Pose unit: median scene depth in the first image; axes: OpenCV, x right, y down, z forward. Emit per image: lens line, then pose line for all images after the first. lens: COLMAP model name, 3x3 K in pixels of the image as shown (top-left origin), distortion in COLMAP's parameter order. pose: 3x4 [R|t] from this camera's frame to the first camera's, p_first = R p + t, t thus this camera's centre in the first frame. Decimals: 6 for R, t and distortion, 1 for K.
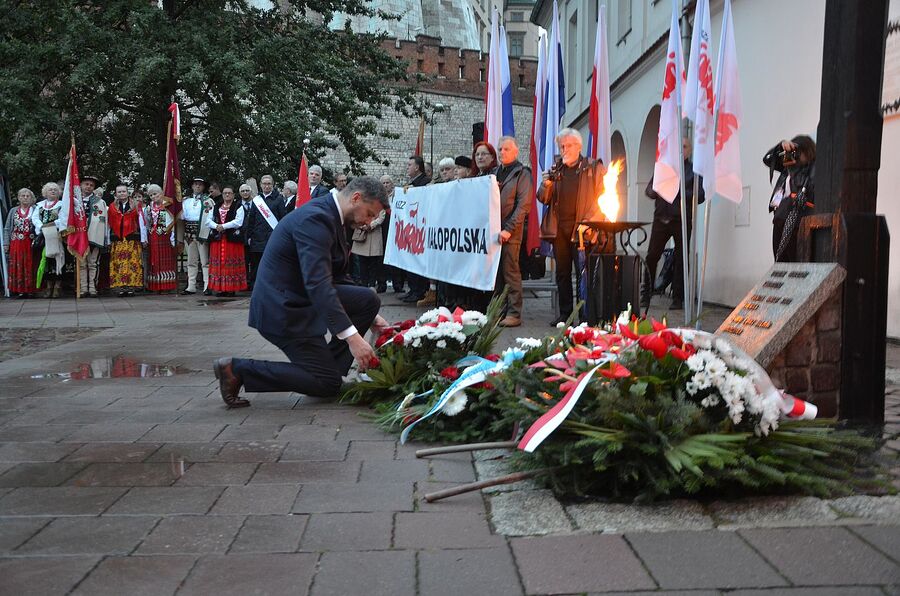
lens RADIAL K [[843.2, 0, 467.9], [0, 843.2, 297.0], [0, 0, 1]] dist [-0.050935, 0.003841]
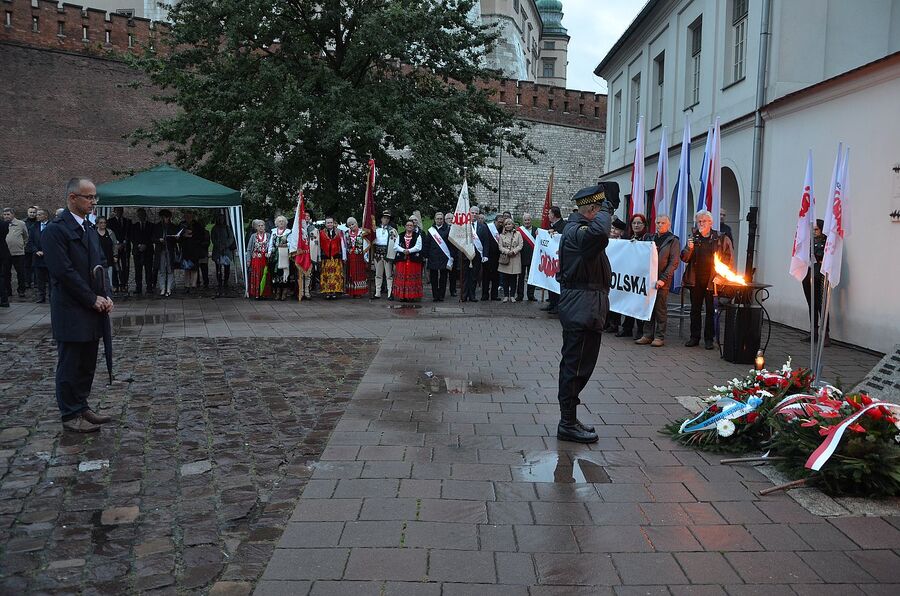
lens RADIAL K [[698.1, 0, 462.0], [0, 698.1, 300.2], [0, 0, 1]] dist [-0.160410, 0.124580]
pose [[0.998972, 0.022955, -0.039089, -0.161783], [-0.021073, 0.998629, 0.047909, -0.061942], [0.040135, -0.047036, 0.998087, -0.129564]]
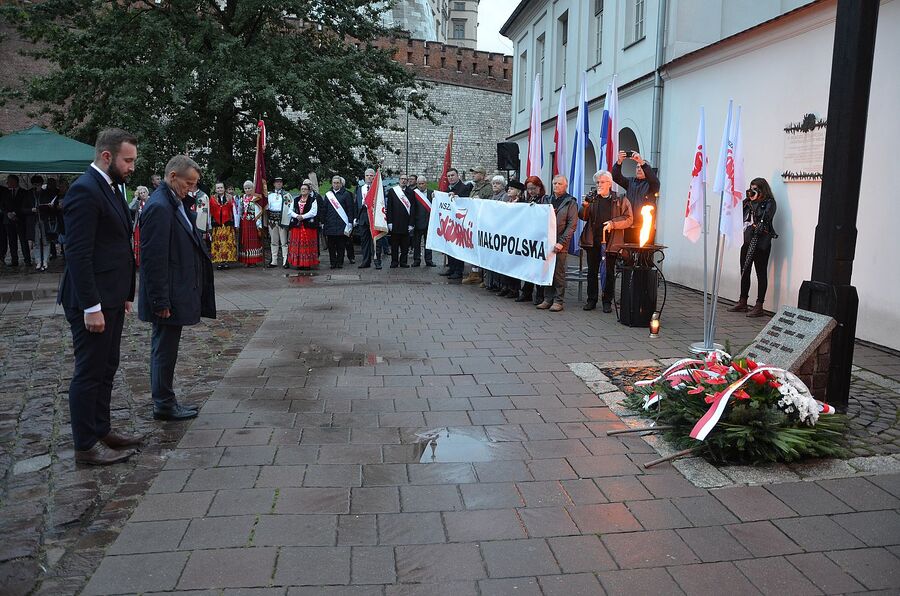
lens RADIAL K [[698.1, 0, 462.0], [0, 698.1, 300.2], [0, 0, 1]] dist [-0.160410, 0.124580]
pose [[0.996673, -0.000120, 0.081500, -0.135218], [-0.007820, 0.995244, 0.097096, -0.062612], [-0.081124, -0.097411, 0.991932, -0.099349]]
